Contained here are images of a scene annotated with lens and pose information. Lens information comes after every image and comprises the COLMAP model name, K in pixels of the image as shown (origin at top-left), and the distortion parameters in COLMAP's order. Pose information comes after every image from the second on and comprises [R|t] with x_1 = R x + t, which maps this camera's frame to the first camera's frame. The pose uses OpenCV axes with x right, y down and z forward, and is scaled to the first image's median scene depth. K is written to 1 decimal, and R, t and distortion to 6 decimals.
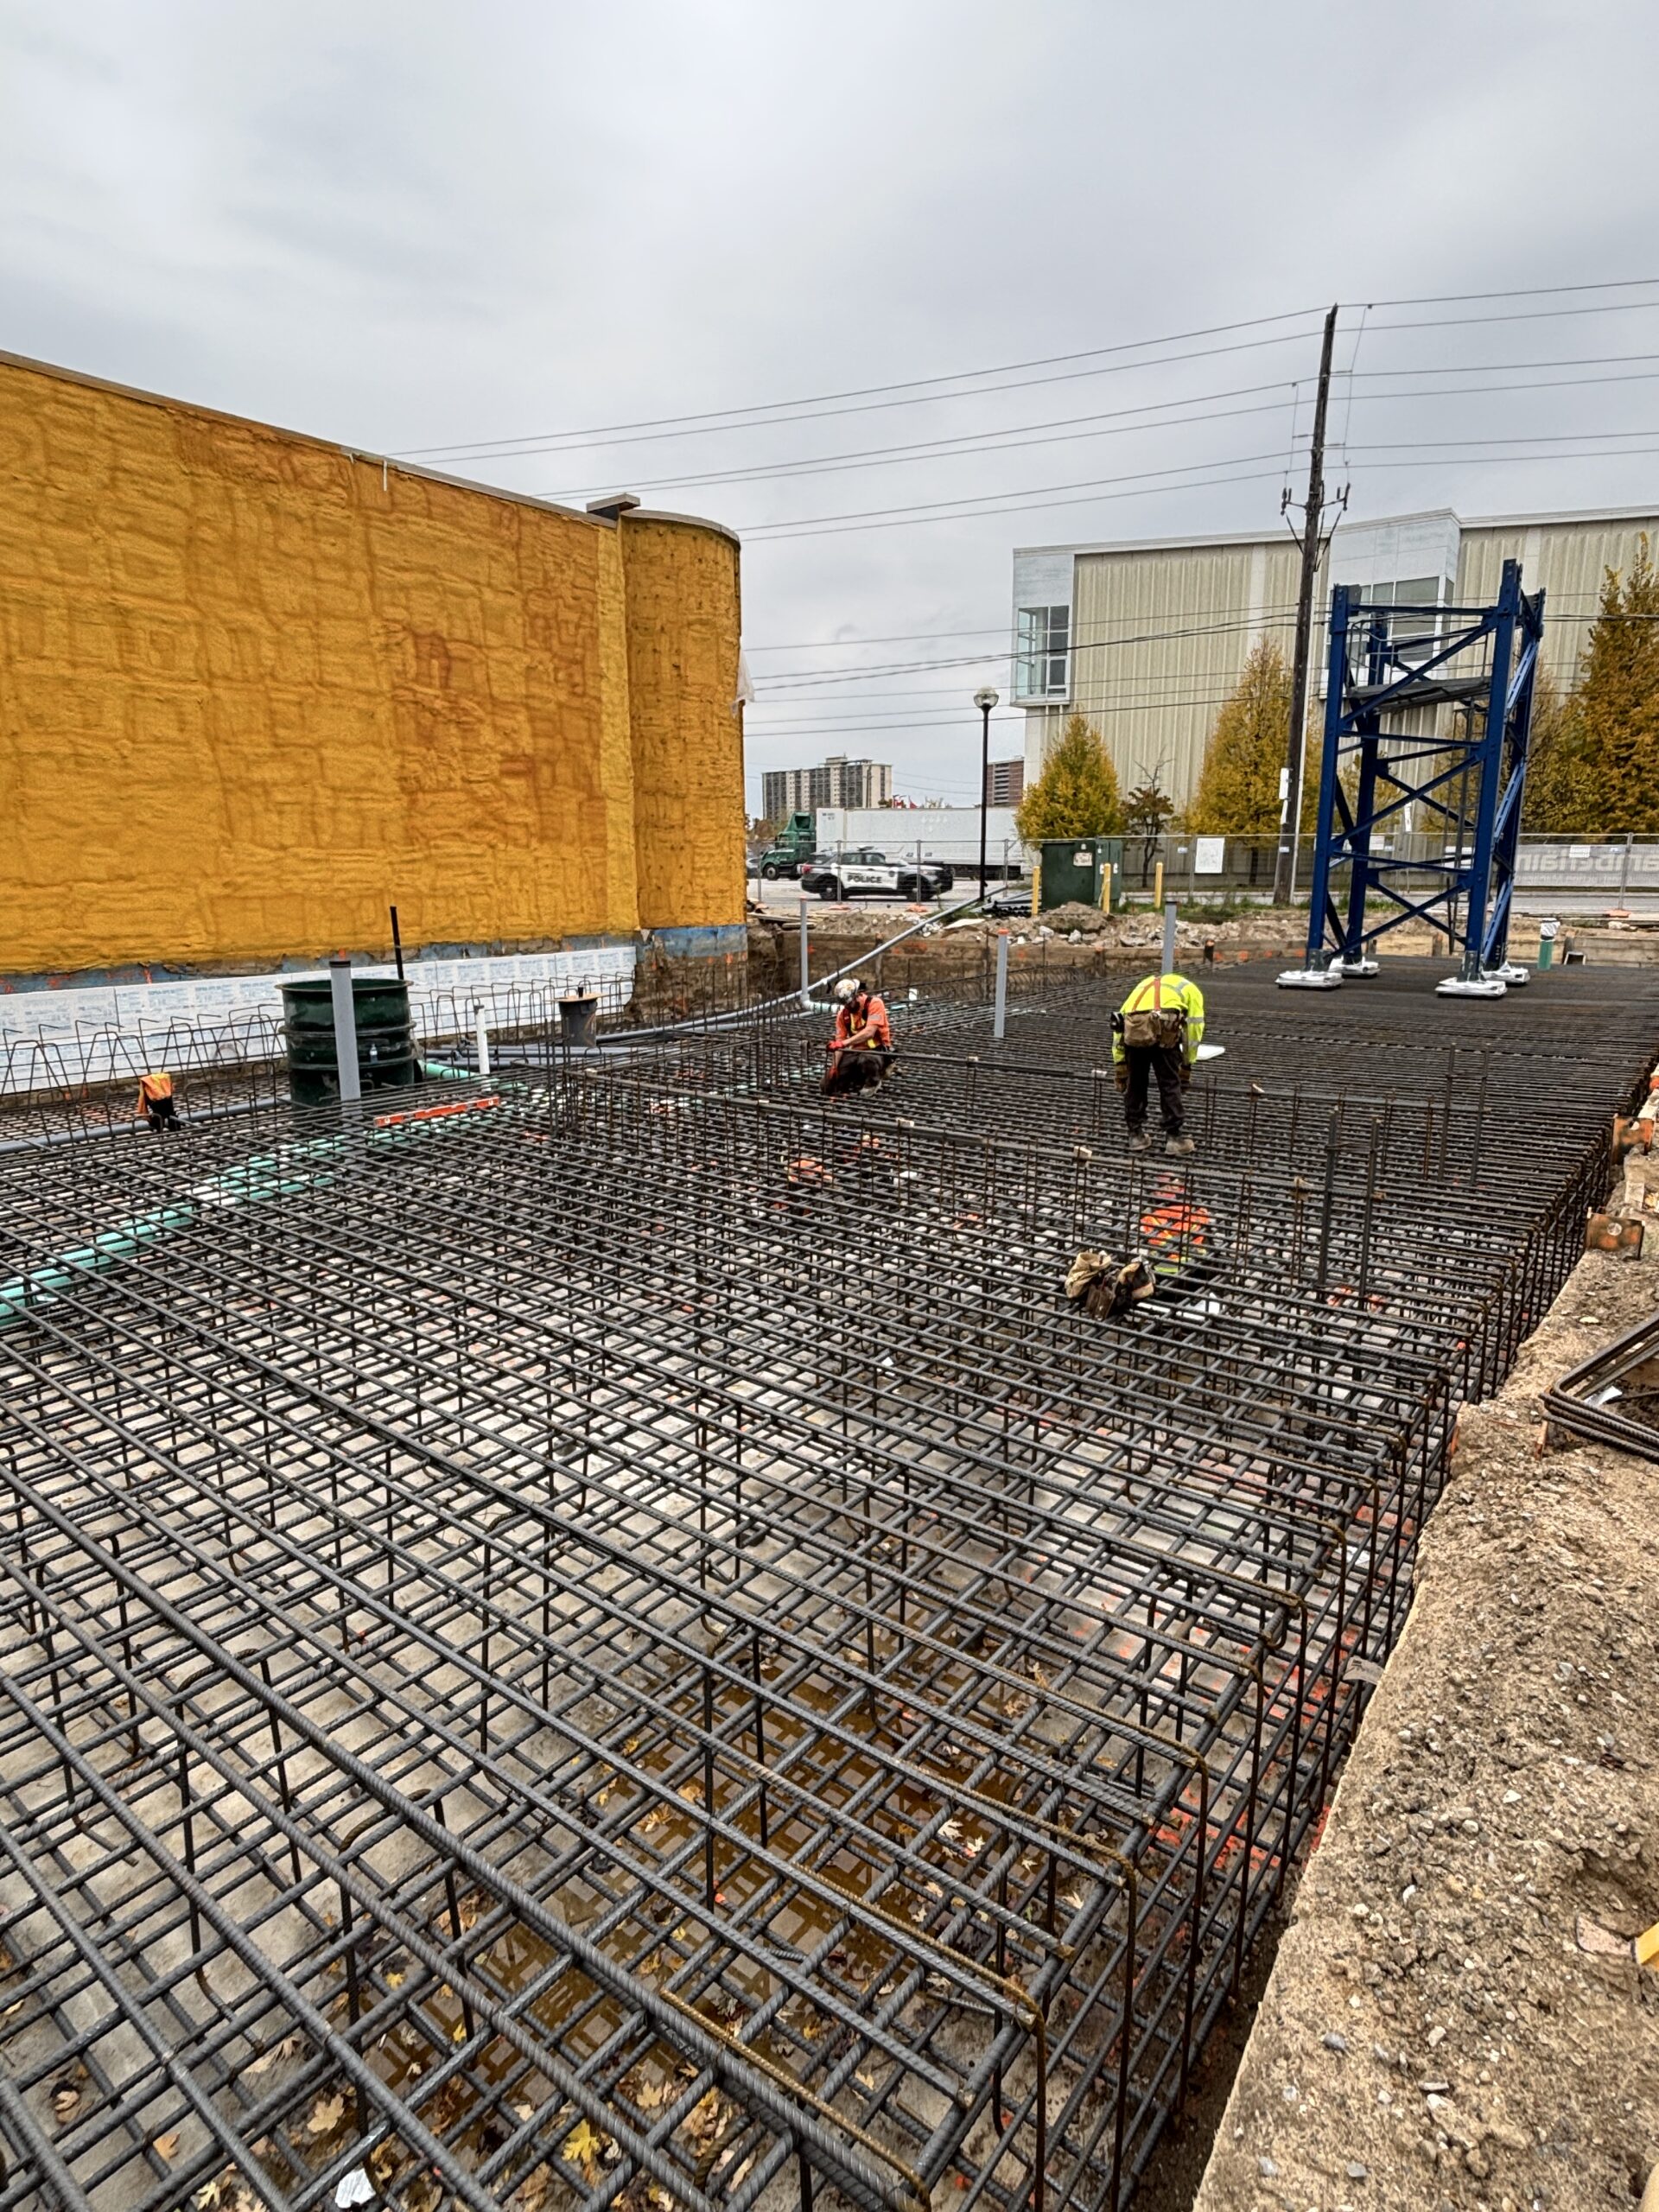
lens RADIAL K [[1182.5, 0, 832.2], [0, 1182.5, 1141.0], [0, 0, 1]] dist [-0.017347, -0.000511]
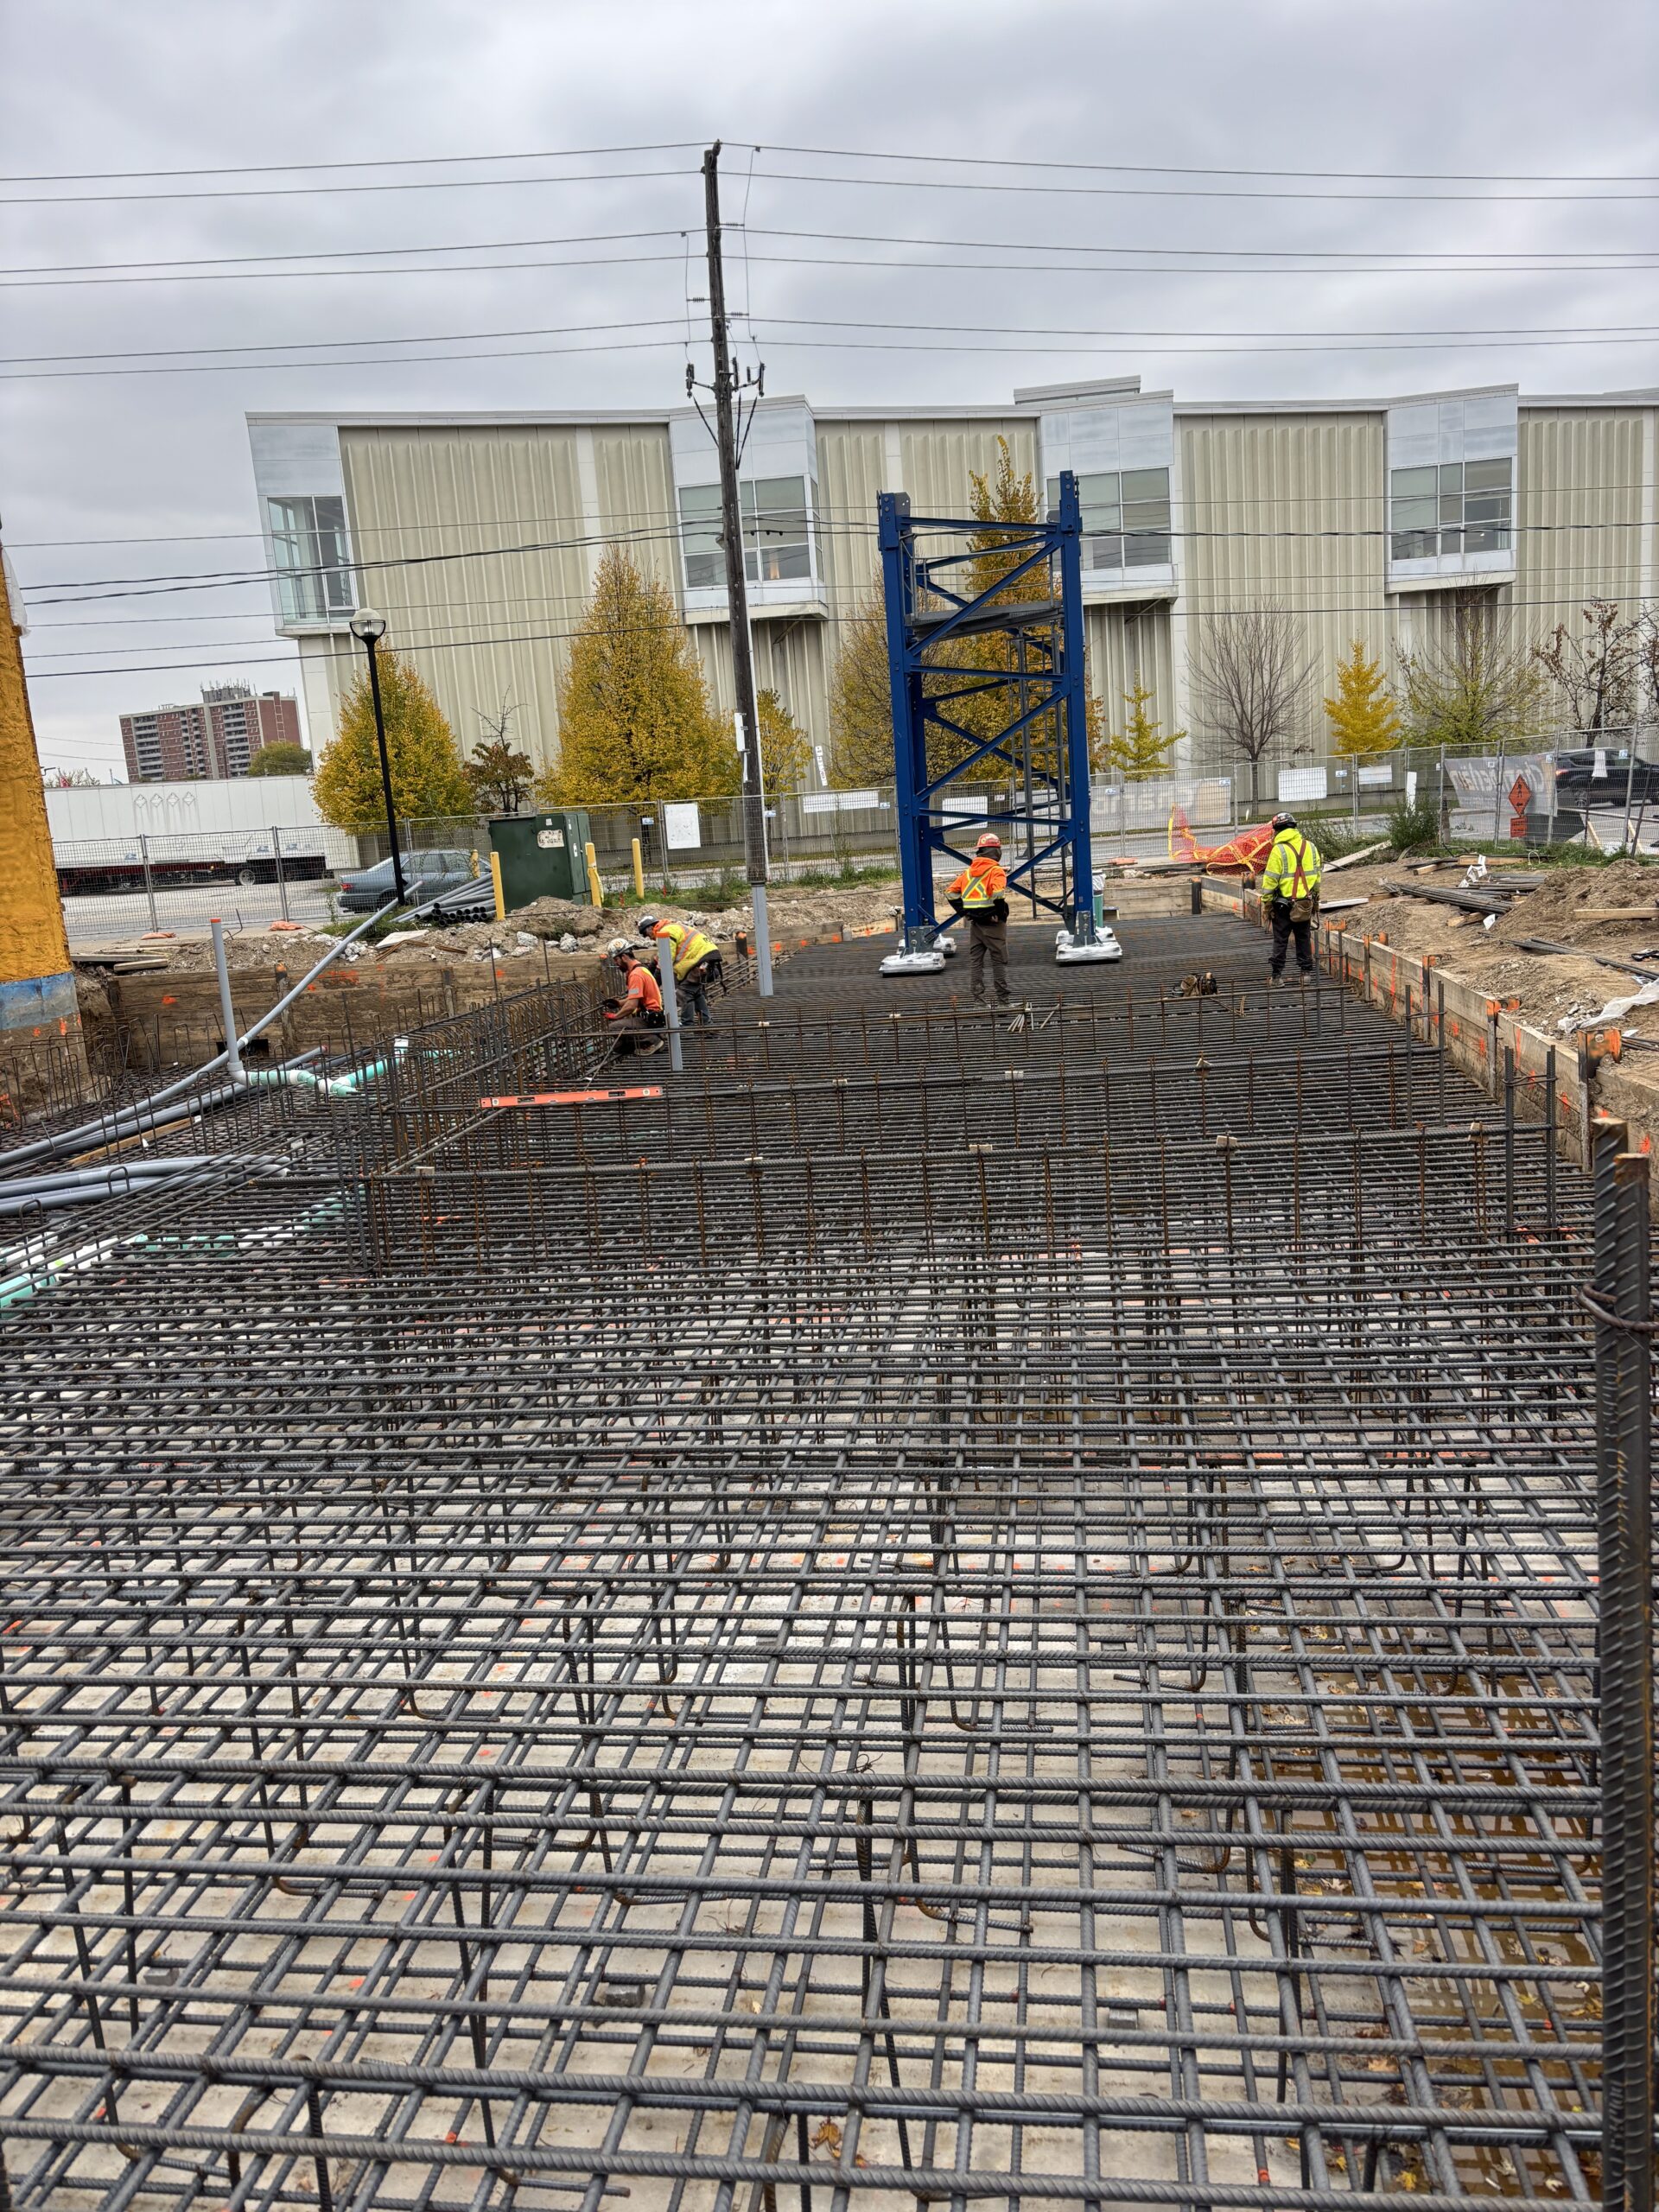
lens RADIAL K [[1673.9, 0, 823.9], [0, 1673.9, 1069.5], [0, 0, 1]] dist [0.054081, 0.002897]
pose [[0.870422, -0.125505, 0.476040, -0.188493], [0.172784, 0.983327, -0.056681, -0.010250], [-0.460990, 0.131589, 0.877595, 0.027031]]
